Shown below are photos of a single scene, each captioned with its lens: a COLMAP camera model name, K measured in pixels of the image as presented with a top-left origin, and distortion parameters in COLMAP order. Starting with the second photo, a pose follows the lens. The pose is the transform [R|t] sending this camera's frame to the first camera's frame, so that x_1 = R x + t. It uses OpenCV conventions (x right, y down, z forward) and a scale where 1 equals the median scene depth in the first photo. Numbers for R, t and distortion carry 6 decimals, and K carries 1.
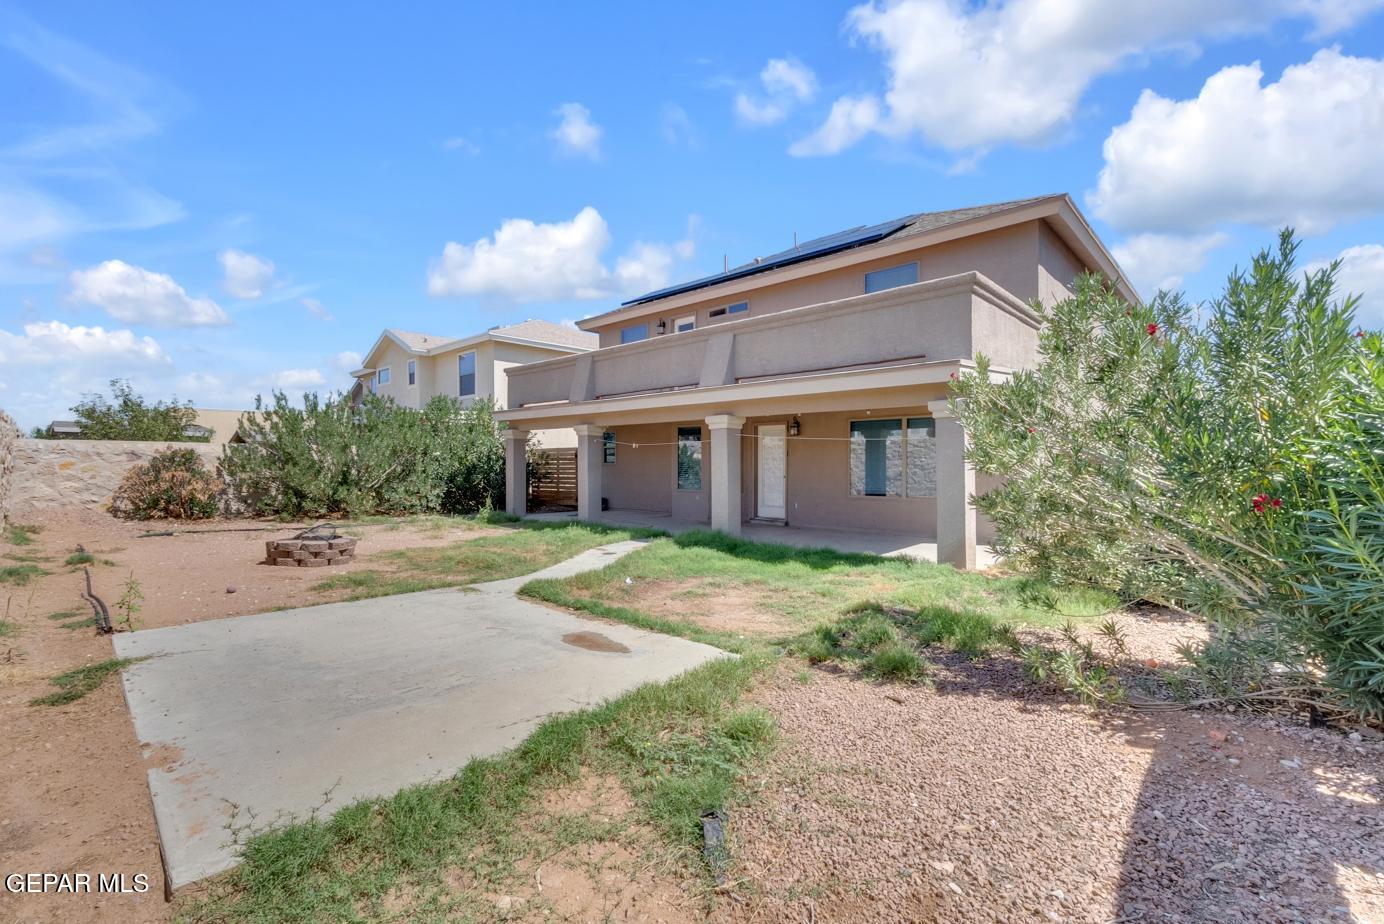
lens RADIAL K [[601.3, 0, 690.5], [0, 601.3, 461.4], [0, 0, 1]] dist [-0.004517, 0.001324]
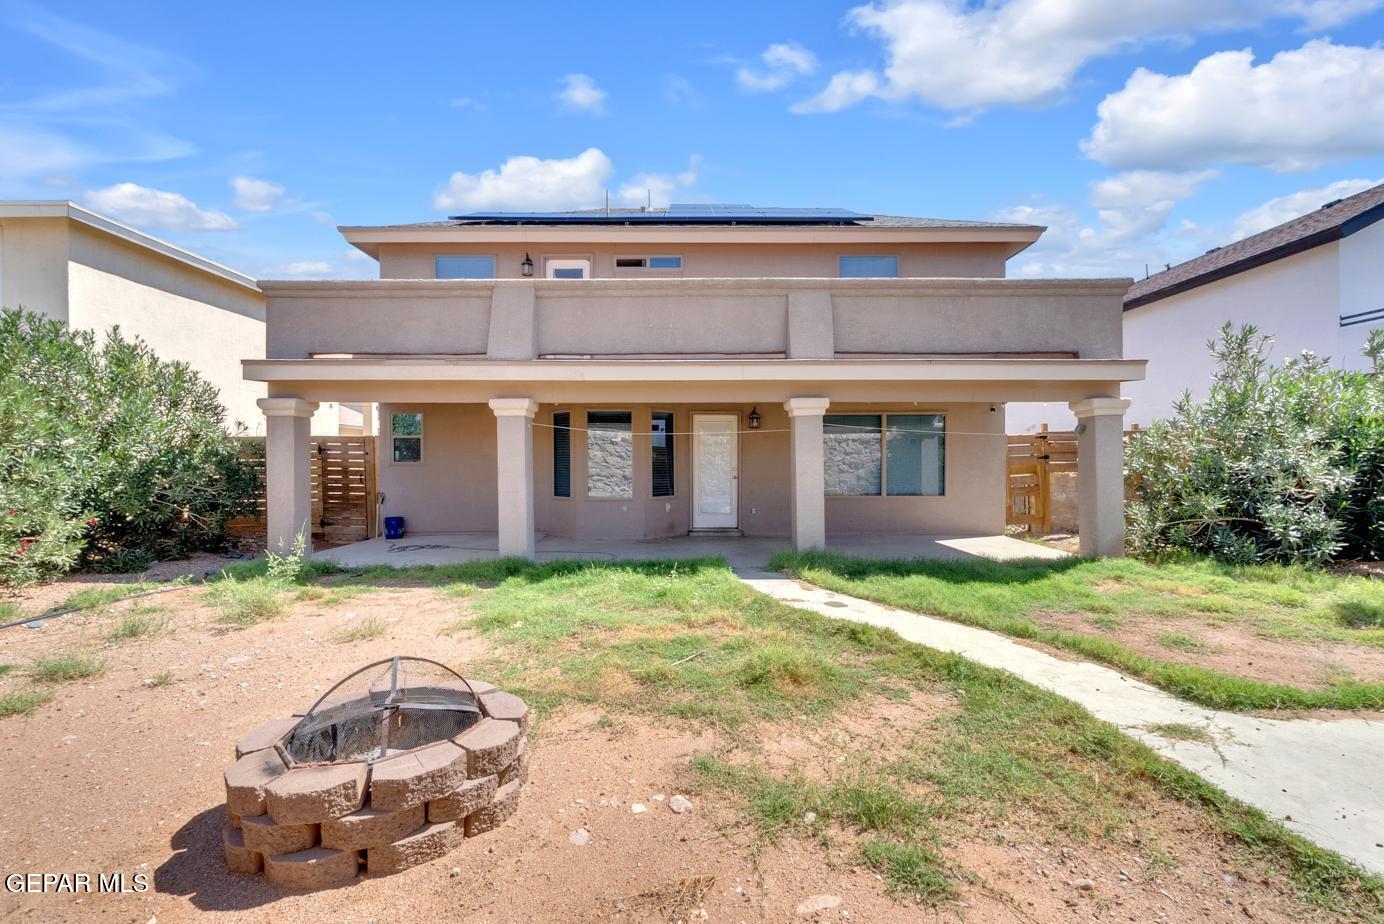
lens RADIAL K [[601.3, 0, 690.2], [0, 601.3, 459.4], [0, 0, 1]] dist [-0.004517, 0.001324]
pose [[0.729786, -0.001764, 0.683673, -0.398666], [0.001304, 0.999998, 0.001188, -0.000367], [-0.683674, 0.000025, 0.729787, 0.377589]]
